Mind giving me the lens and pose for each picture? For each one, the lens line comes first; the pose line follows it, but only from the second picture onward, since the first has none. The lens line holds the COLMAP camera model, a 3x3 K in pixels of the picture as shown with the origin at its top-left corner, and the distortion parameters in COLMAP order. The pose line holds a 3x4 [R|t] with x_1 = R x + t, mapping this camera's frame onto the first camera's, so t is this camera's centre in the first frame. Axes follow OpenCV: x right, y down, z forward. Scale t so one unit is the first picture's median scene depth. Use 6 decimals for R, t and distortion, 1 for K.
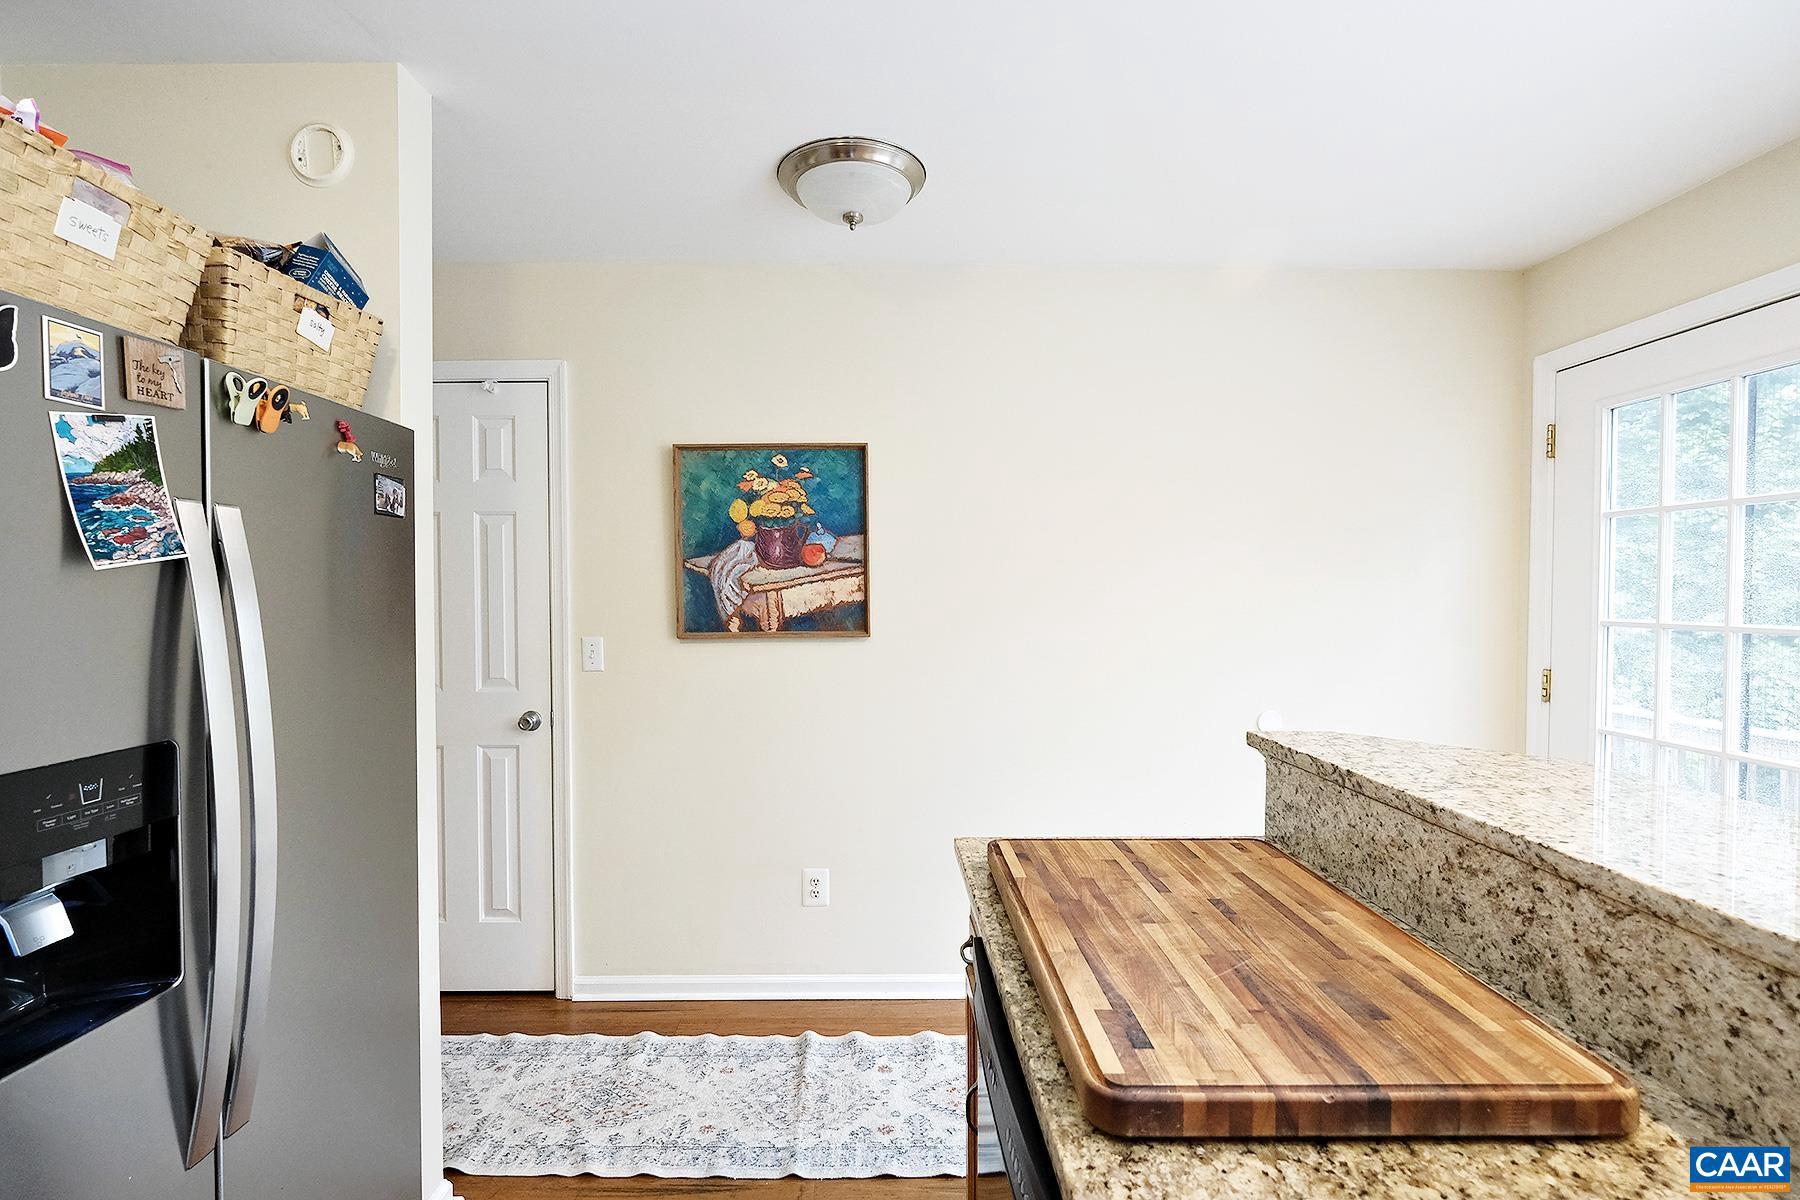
lens RADIAL K [[827.1, 0, 885.6], [0, 827.1, 601.1], [0, 0, 1]] dist [-0.005469, -0.000602]
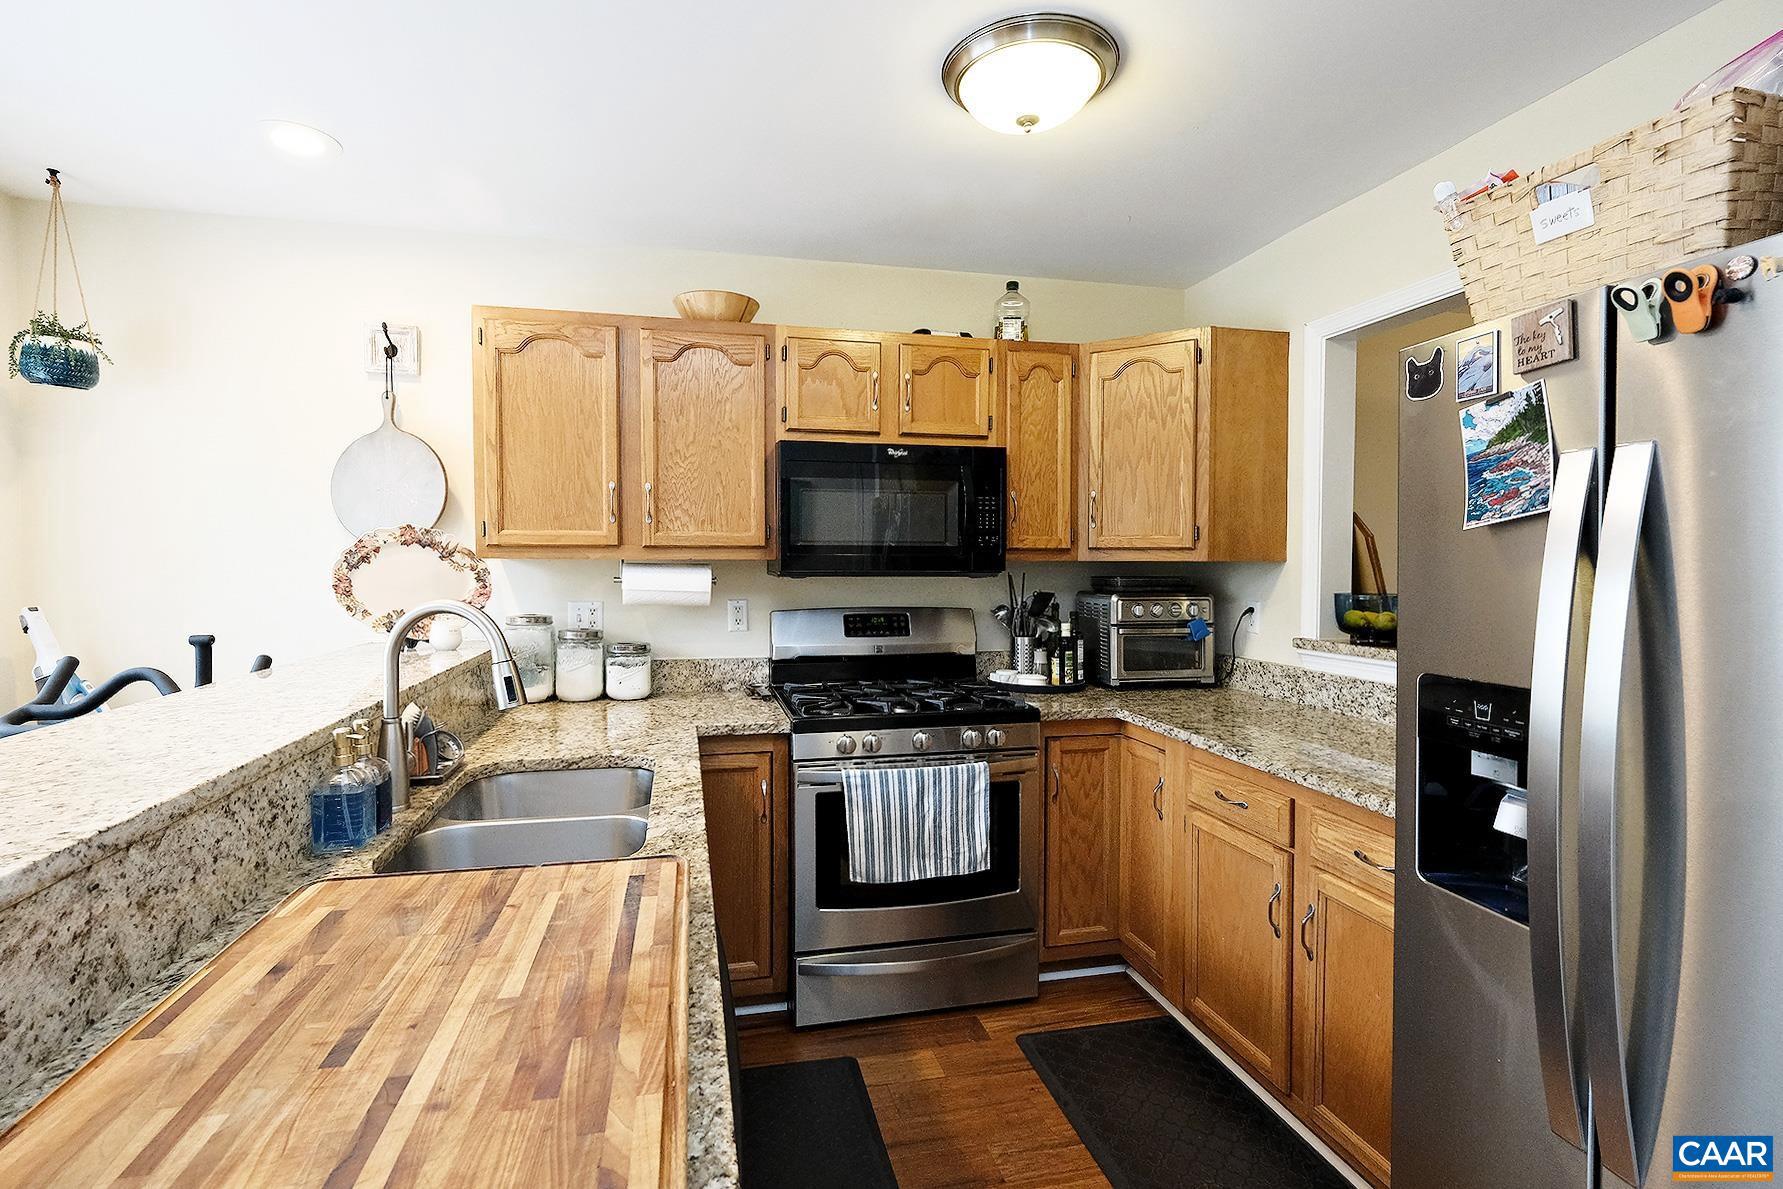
lens RADIAL K [[819.3, 0, 872.9], [0, 819.3, 584.4], [0, 0, 1]] dist [-0.005469, -0.000602]
pose [[-0.978089, 0.006268, -0.208092, 0.167981], [-0.002876, 0.999044, 0.043611, -0.006180], [0.208166, 0.043254, -0.977137, 1.936642]]
